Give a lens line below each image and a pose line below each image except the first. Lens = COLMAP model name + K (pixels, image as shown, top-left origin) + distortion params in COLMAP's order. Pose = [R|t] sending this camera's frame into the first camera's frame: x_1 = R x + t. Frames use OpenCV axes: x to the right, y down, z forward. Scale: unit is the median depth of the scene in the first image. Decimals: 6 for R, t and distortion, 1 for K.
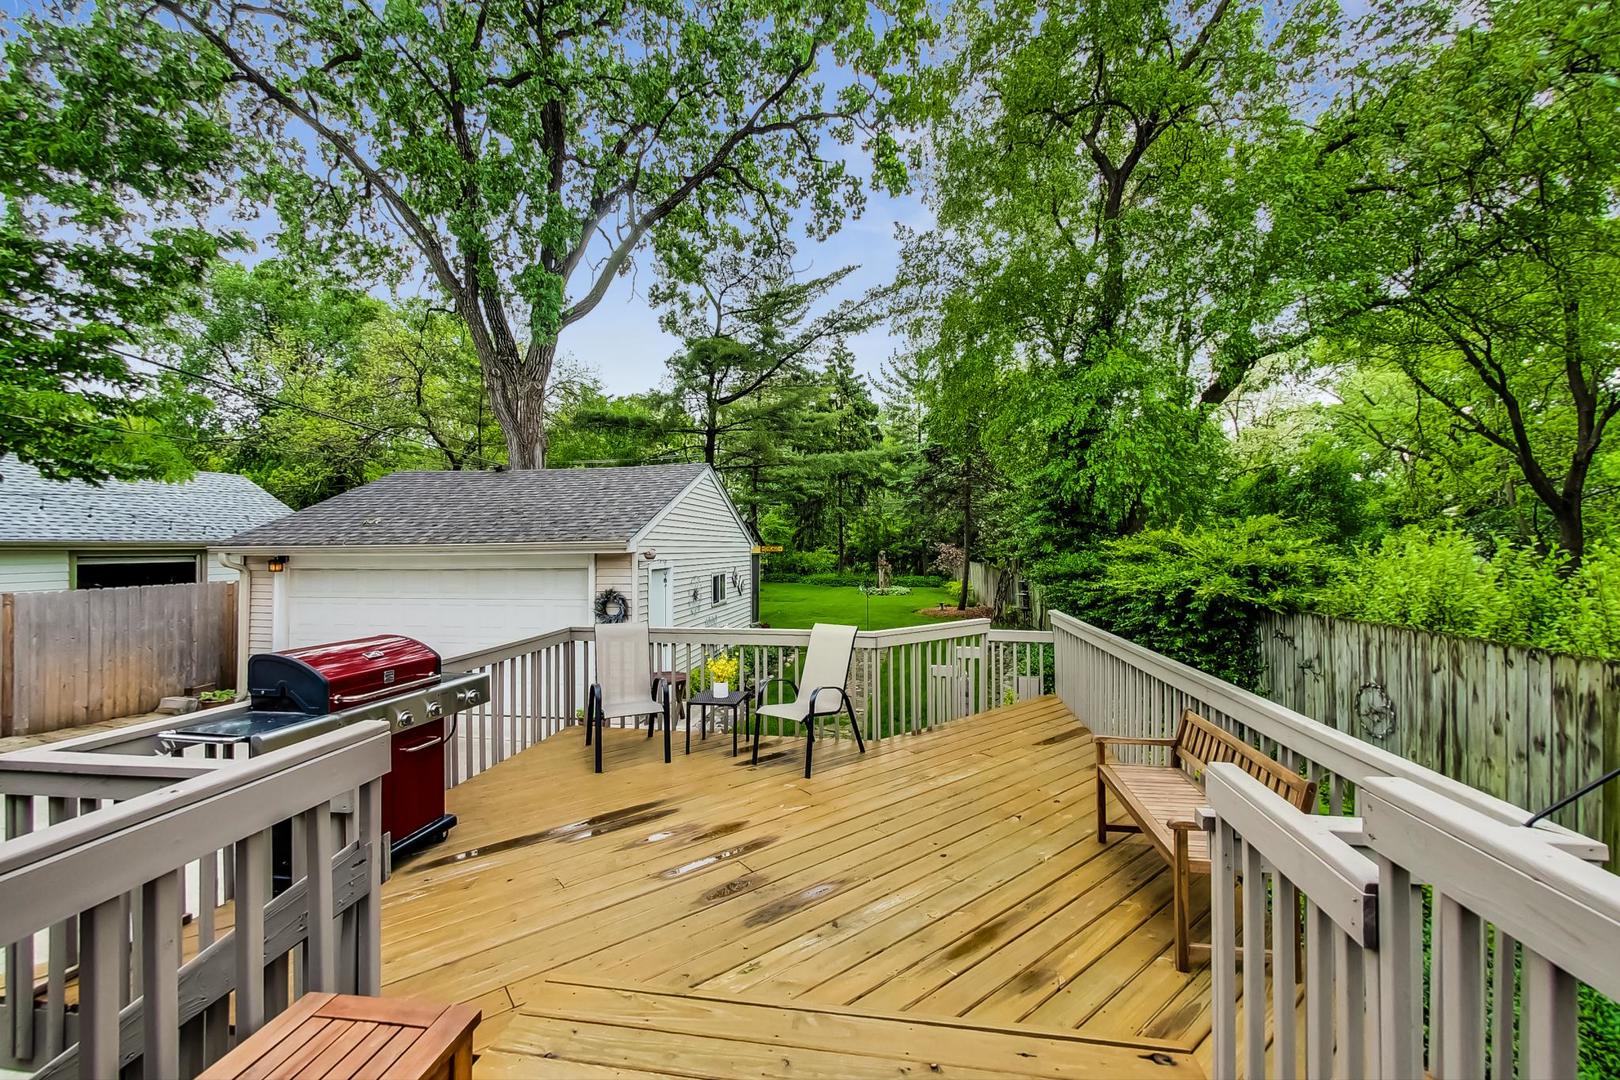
lens RADIAL K [[641.1, 0, 805.3], [0, 641.1, 543.0], [0, 0, 1]] dist [-0.000182, 0.000100]
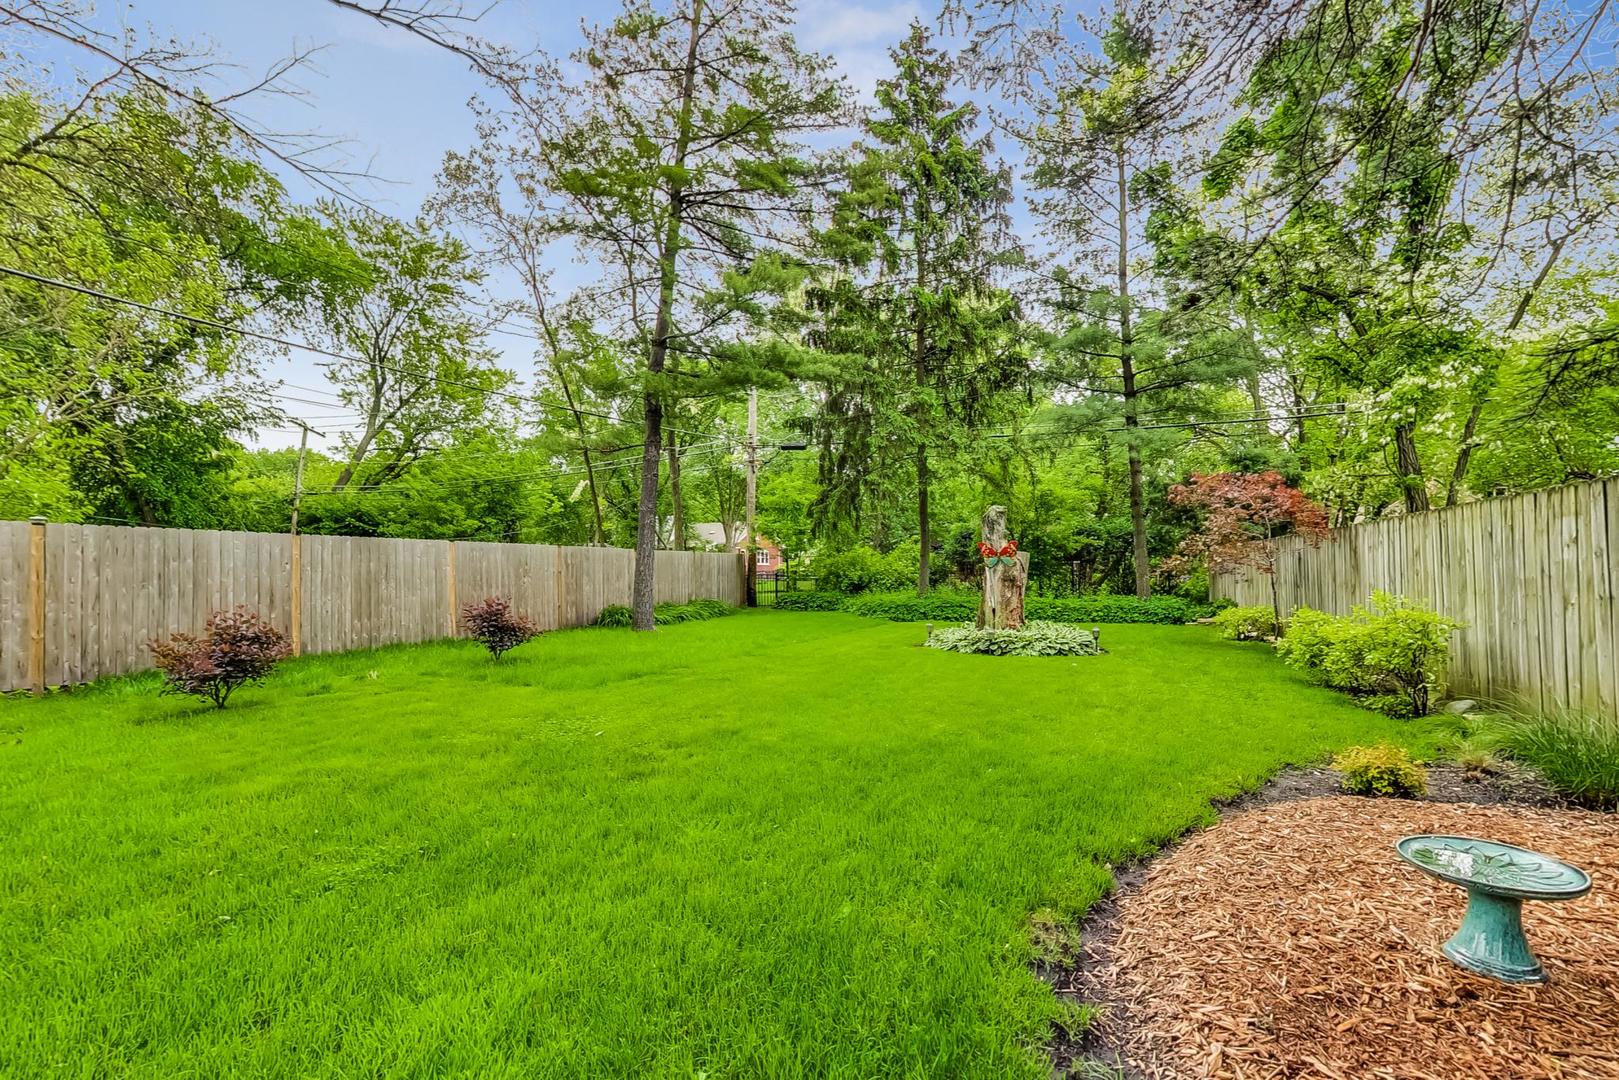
lens RADIAL K [[640.7, 0, 809.9], [0, 640.7, 552.3], [0, 0, 1]] dist [-0.000182, 0.000100]
pose [[0.958801, -0.009923, -0.283904, 0.093430], [0.003929, 0.999757, -0.021674, 0.030464], [0.284050, 0.019666, 0.958608, 0.517771]]
